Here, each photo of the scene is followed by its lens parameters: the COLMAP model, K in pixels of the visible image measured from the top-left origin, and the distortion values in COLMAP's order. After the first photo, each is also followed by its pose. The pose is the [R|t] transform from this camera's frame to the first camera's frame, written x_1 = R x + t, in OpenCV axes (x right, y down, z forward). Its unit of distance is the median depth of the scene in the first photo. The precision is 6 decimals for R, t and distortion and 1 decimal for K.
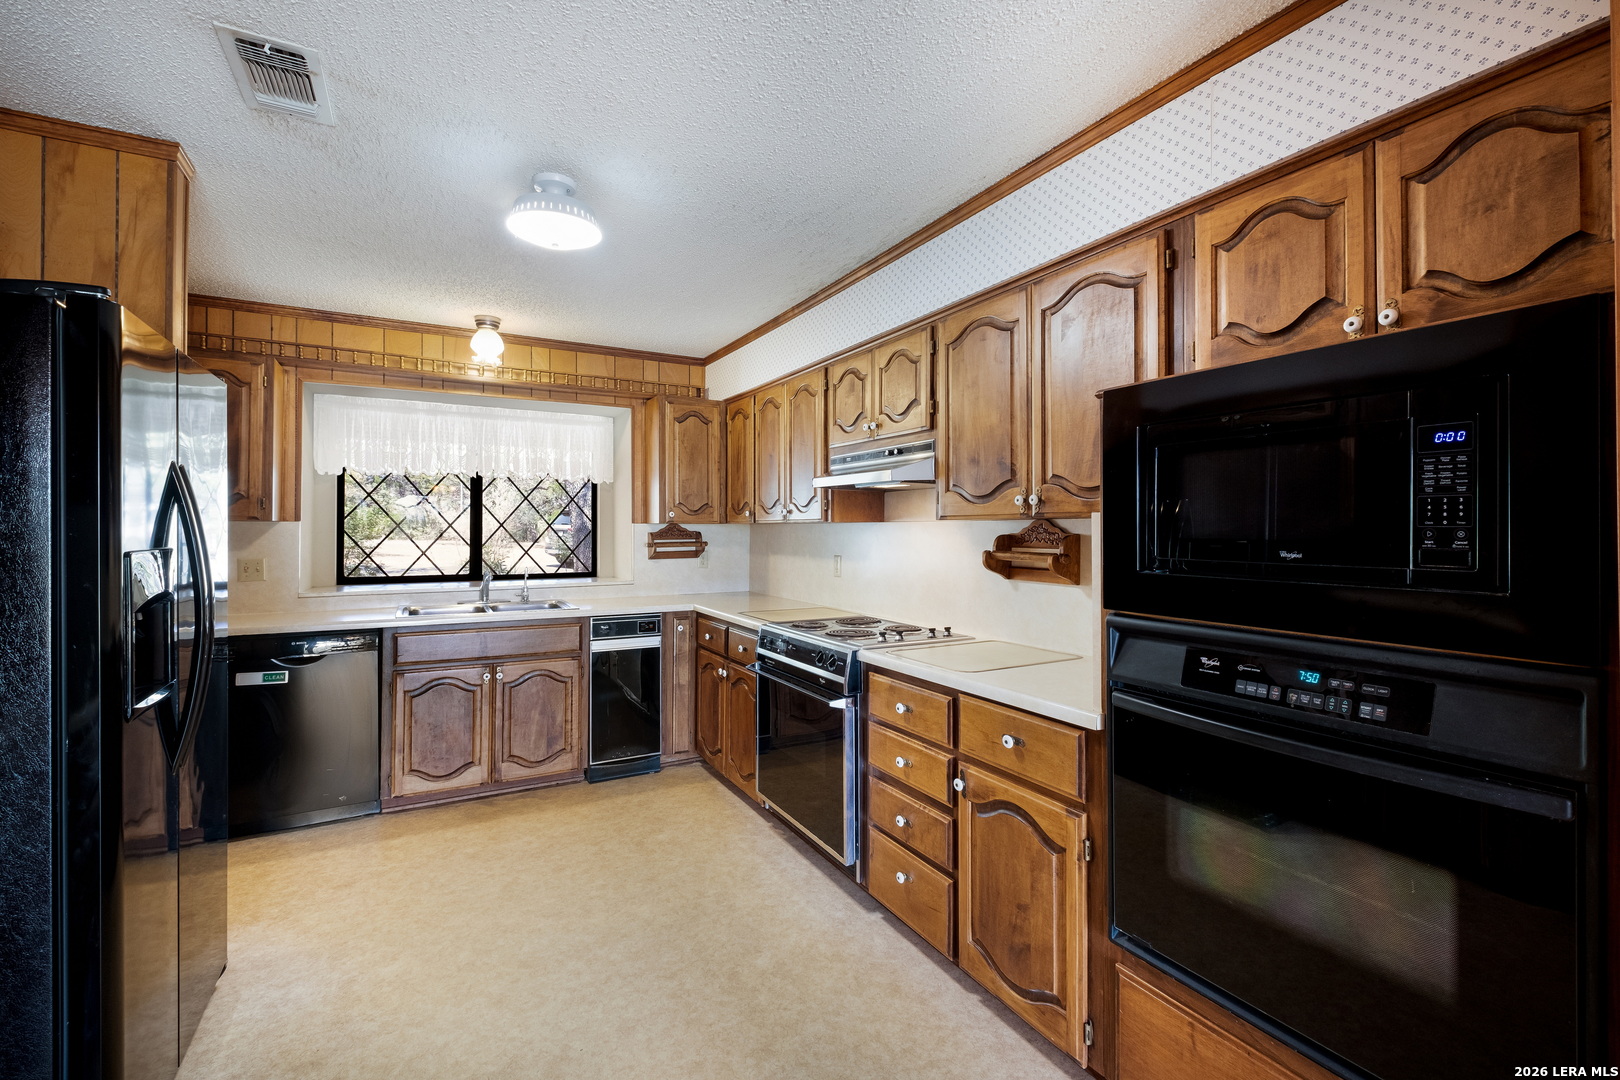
lens RADIAL K [[702.5, 0, 808.2], [0, 702.5, 530.5], [0, 0, 1]] dist [0.001442, -0.003708]
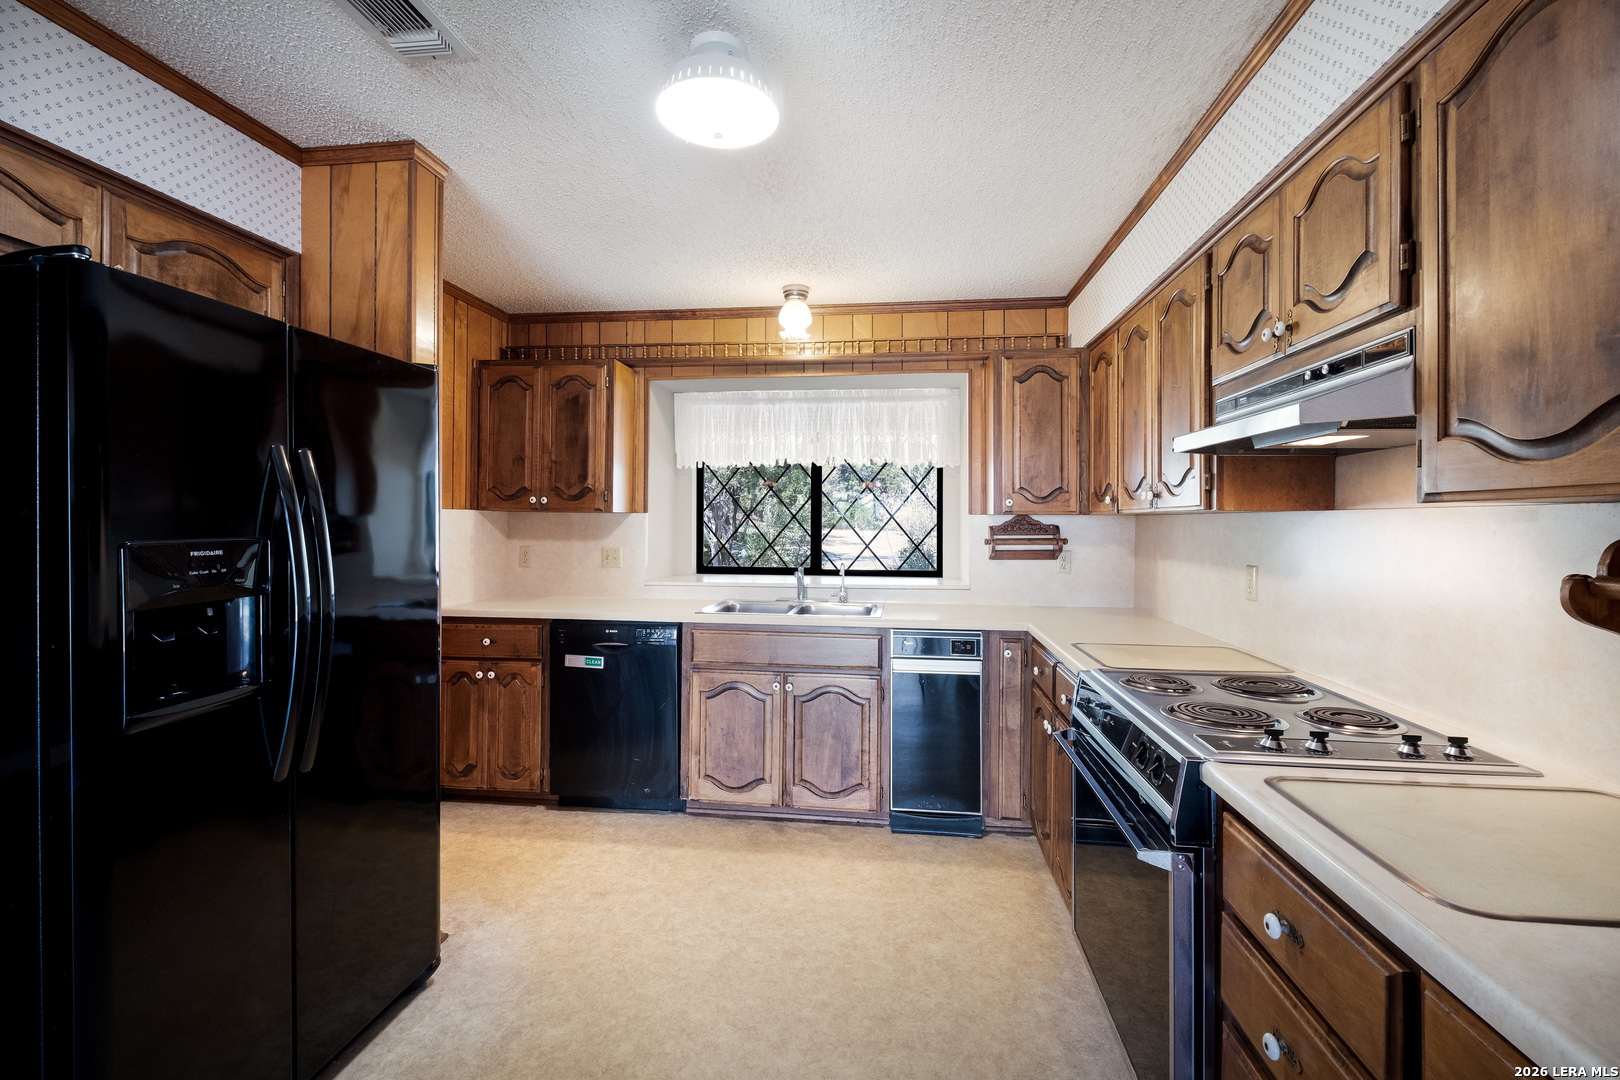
lens RADIAL K [[702.5, 0, 809.4], [0, 702.5, 519.6], [0, 0, 1]] dist [0.001442, -0.003708]
pose [[0.808894, 0.002434, -0.587950, 0.094263], [-0.005810, 0.999976, -0.003854, -0.000088], [0.587926, 0.006533, 0.808888, 0.287846]]
